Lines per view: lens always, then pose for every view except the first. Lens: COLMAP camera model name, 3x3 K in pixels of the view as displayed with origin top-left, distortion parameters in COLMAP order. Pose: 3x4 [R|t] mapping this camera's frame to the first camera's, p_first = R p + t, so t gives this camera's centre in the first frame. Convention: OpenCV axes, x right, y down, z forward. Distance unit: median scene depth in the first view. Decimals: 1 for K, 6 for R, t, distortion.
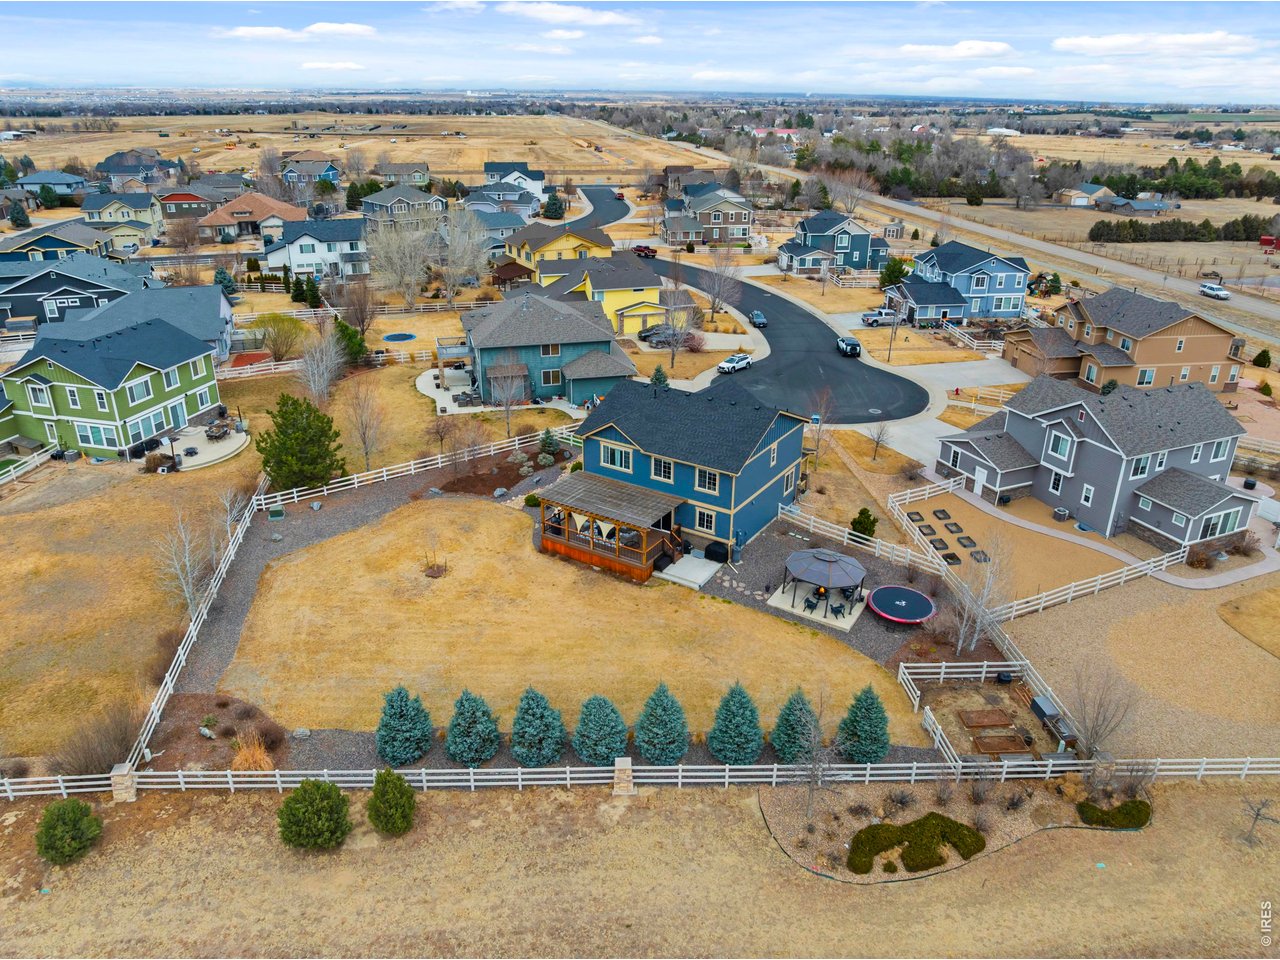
lens RADIAL K [[895.4, 0, 640.0], [0, 895.4, 480.0], [0, 0, 1]] dist [-0.038807, 0.002195]
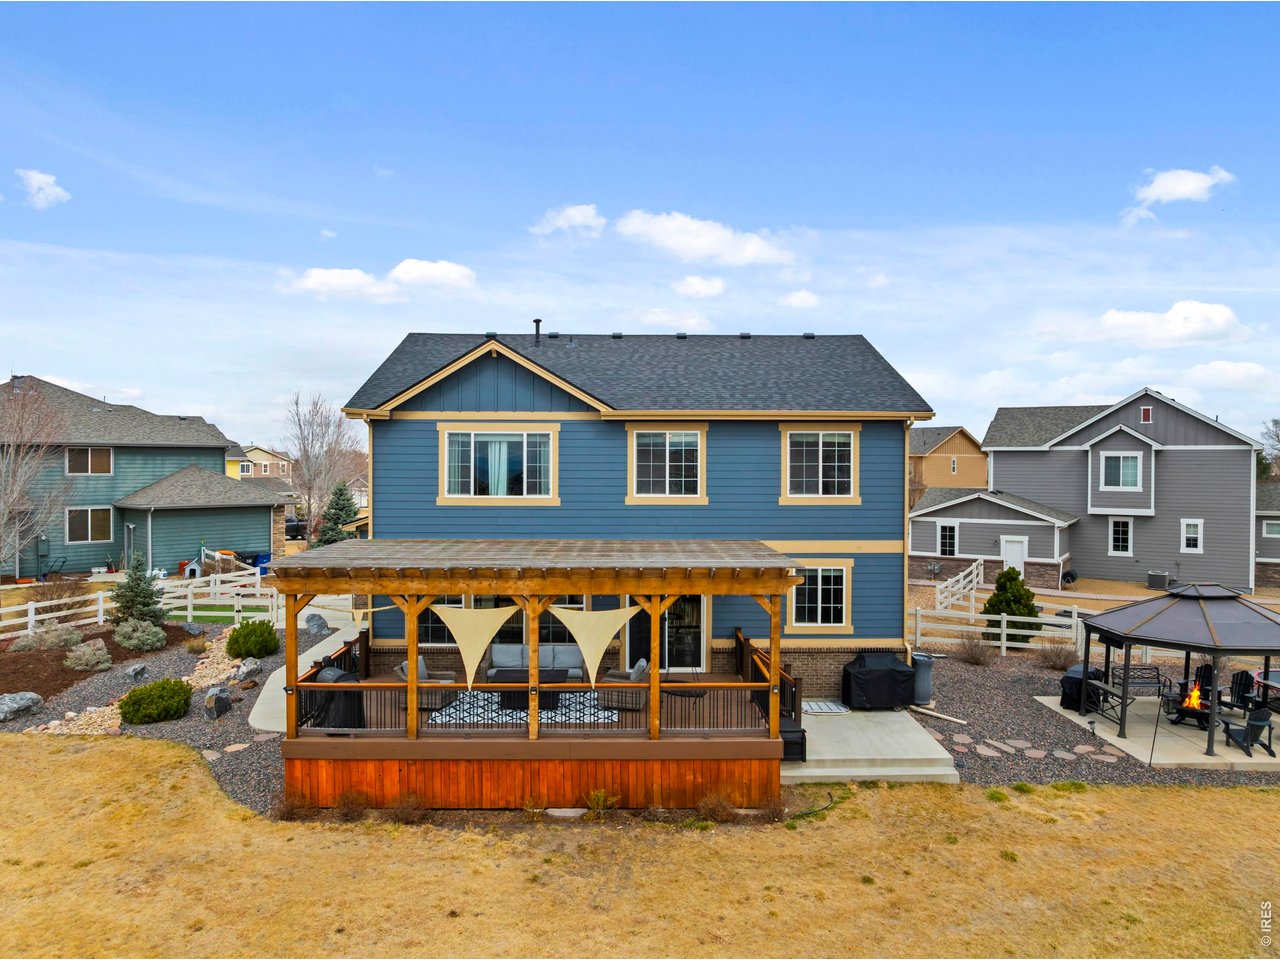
lens RADIAL K [[895.4, 0, 640.0], [0, 895.4, 480.0], [0, 0, 1]] dist [-0.038807, 0.002195]
pose [[0.831583, -0.012257, 0.555266, -0.160464], [0.226751, 0.920134, -0.319277, 0.092481], [-0.507005, 0.391412, 0.767947, 0.723919]]
